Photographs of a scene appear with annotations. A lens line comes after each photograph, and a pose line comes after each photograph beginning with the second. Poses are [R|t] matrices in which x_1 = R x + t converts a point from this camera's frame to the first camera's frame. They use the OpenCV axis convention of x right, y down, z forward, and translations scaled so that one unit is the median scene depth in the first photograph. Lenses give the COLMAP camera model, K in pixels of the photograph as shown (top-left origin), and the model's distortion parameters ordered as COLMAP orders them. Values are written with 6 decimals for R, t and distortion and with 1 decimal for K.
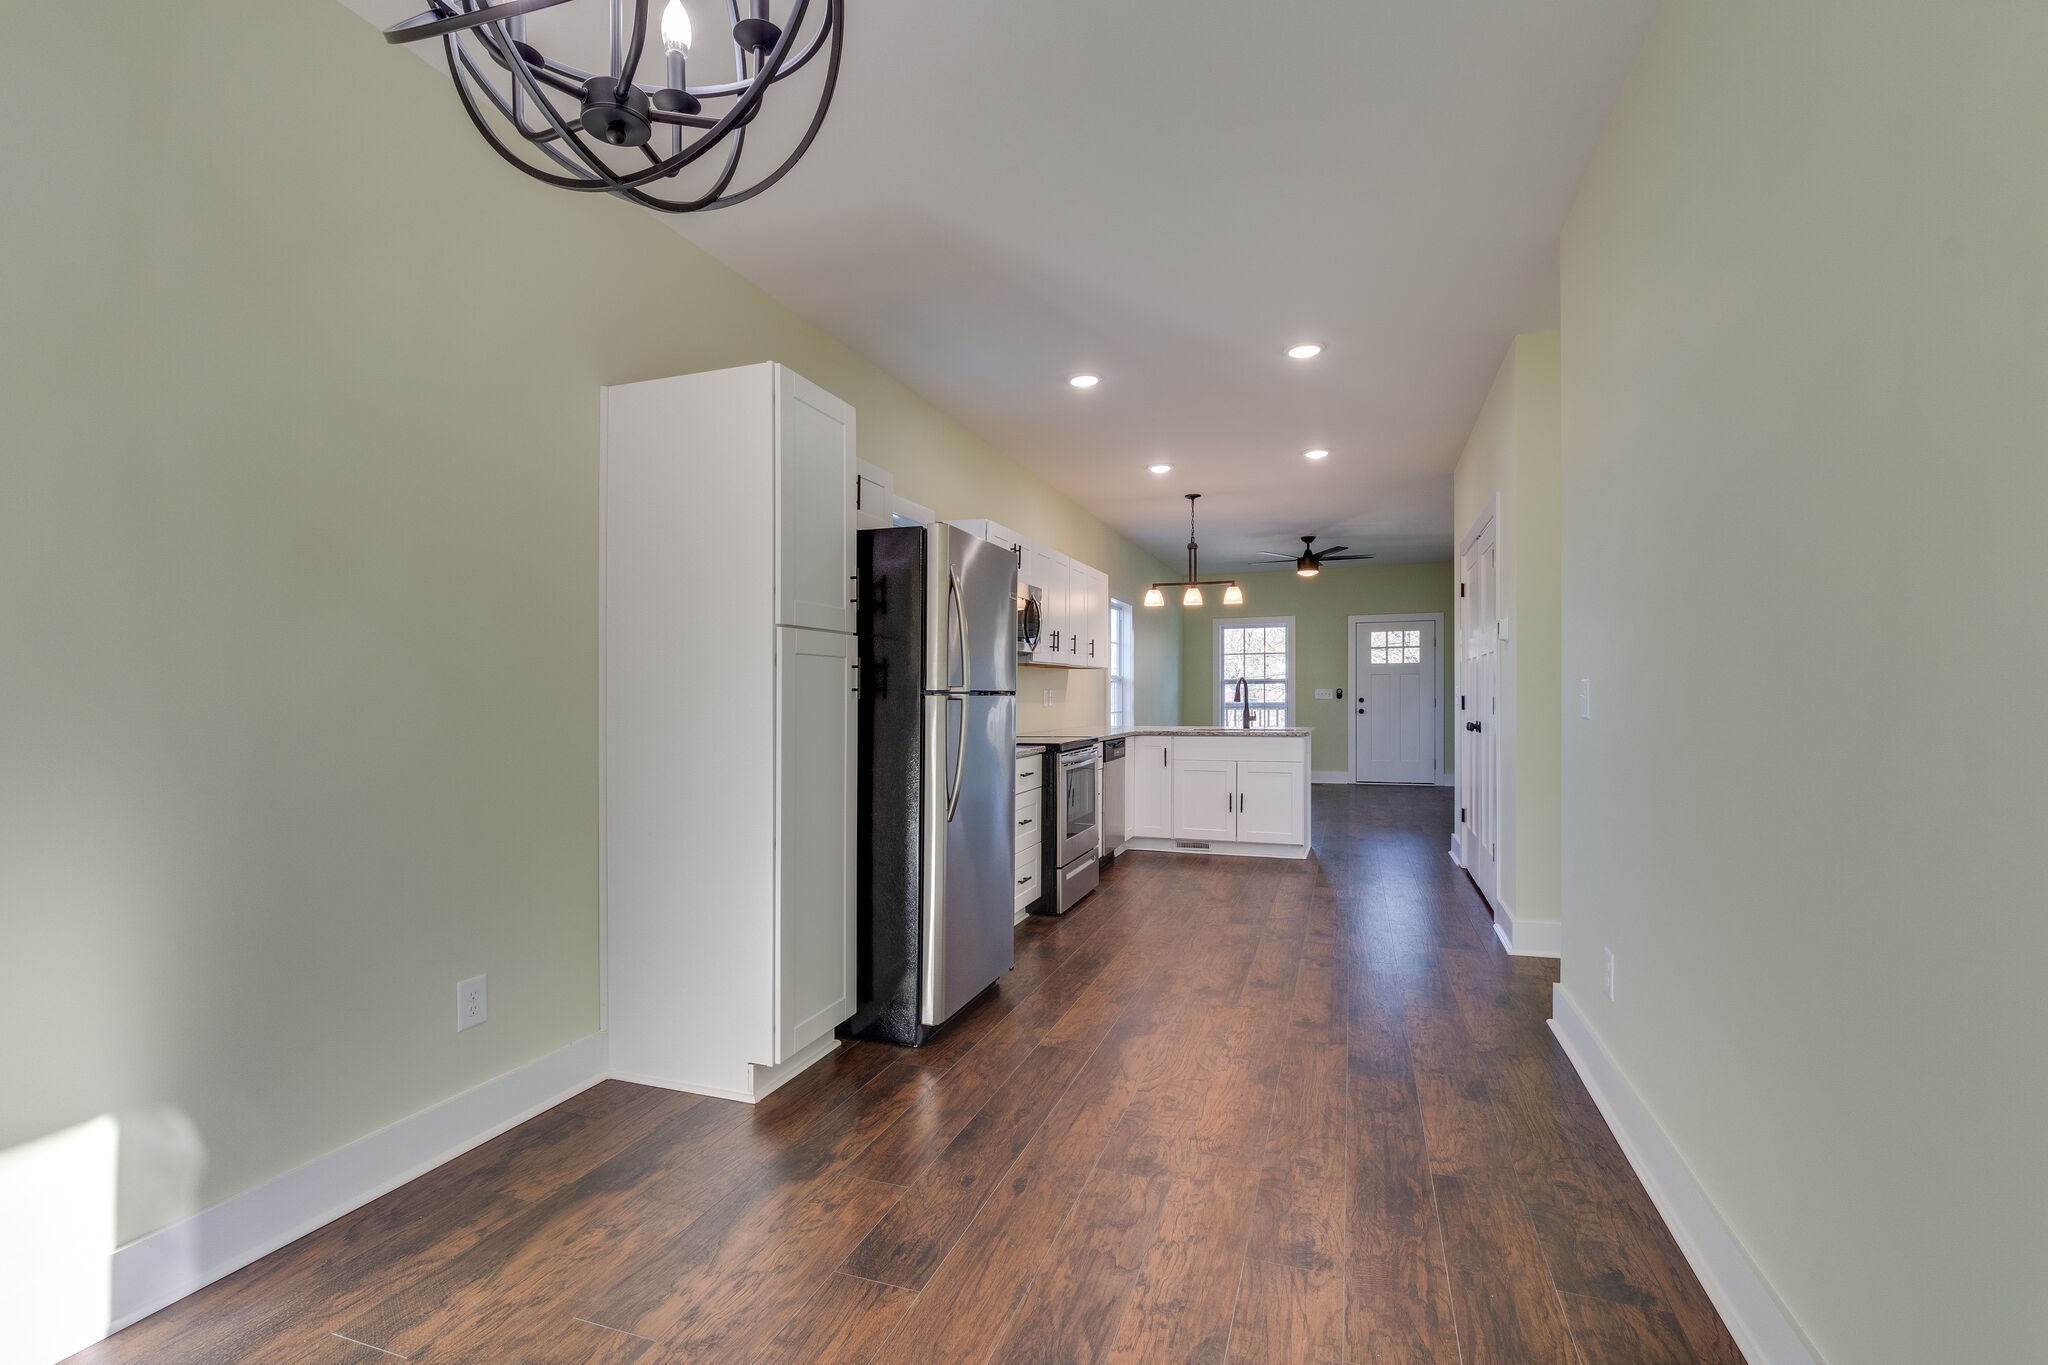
lens RADIAL K [[920.1, 0, 1020.7], [0, 920.1, 696.9], [0, 0, 1]] dist [0.001922, 0.000211]
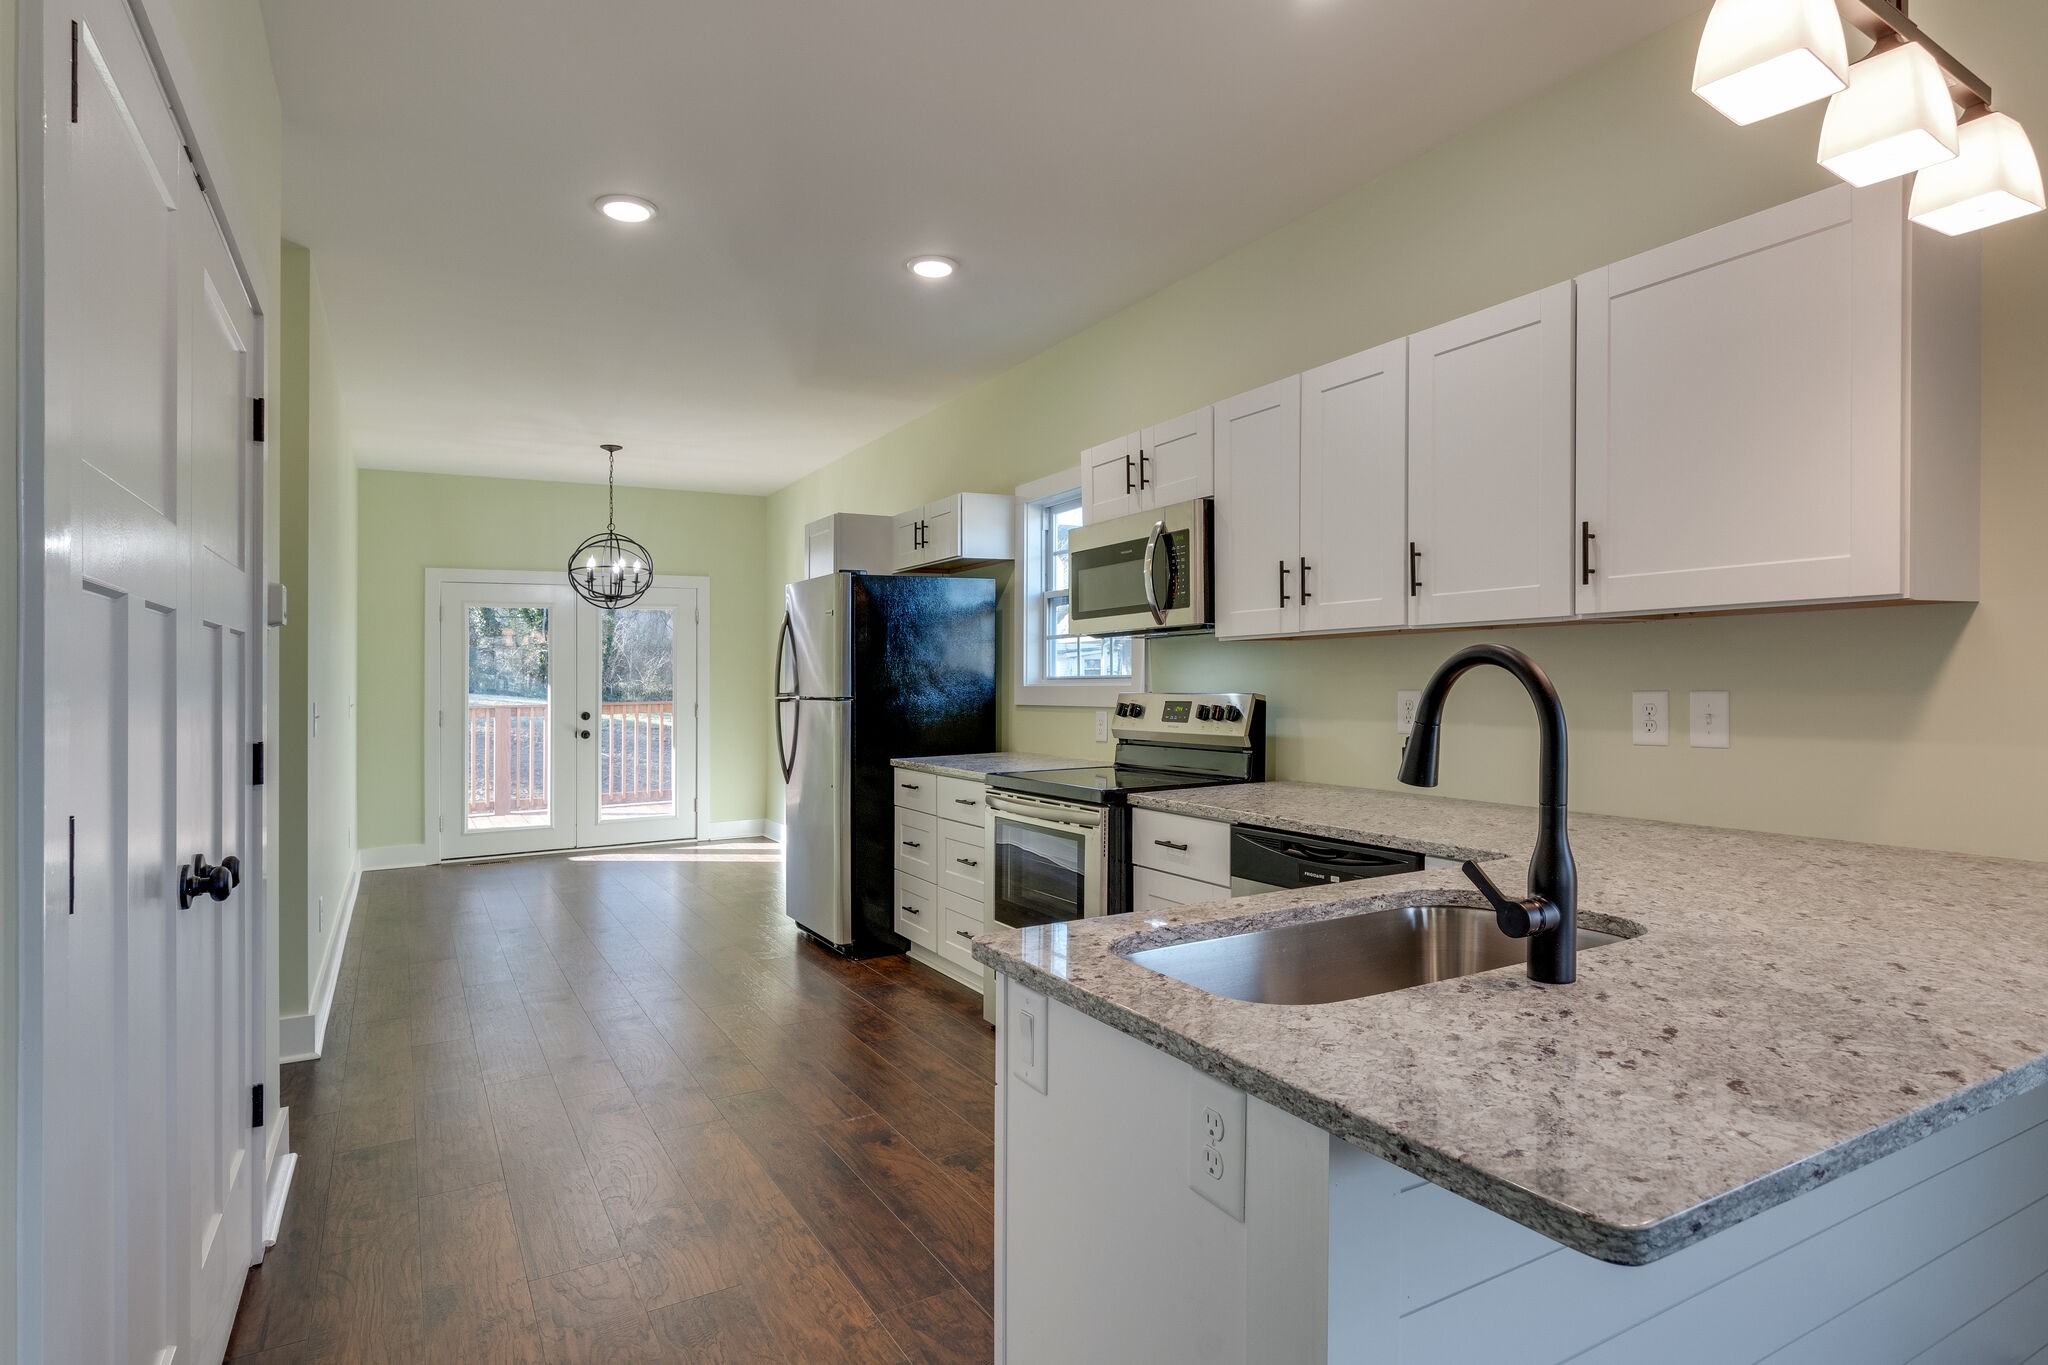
lens RADIAL K [[1091.3, 0, 1028.1], [0, 1091.3, 629.1], [0, 0, 1]] dist [-0.026824, -0.000058]
pose [[-0.643618, -0.020177, -0.765081, 0.428579], [0.013906, 0.999179, -0.038049, -0.016840], [0.765221, -0.035129, -0.642809, 1.025854]]
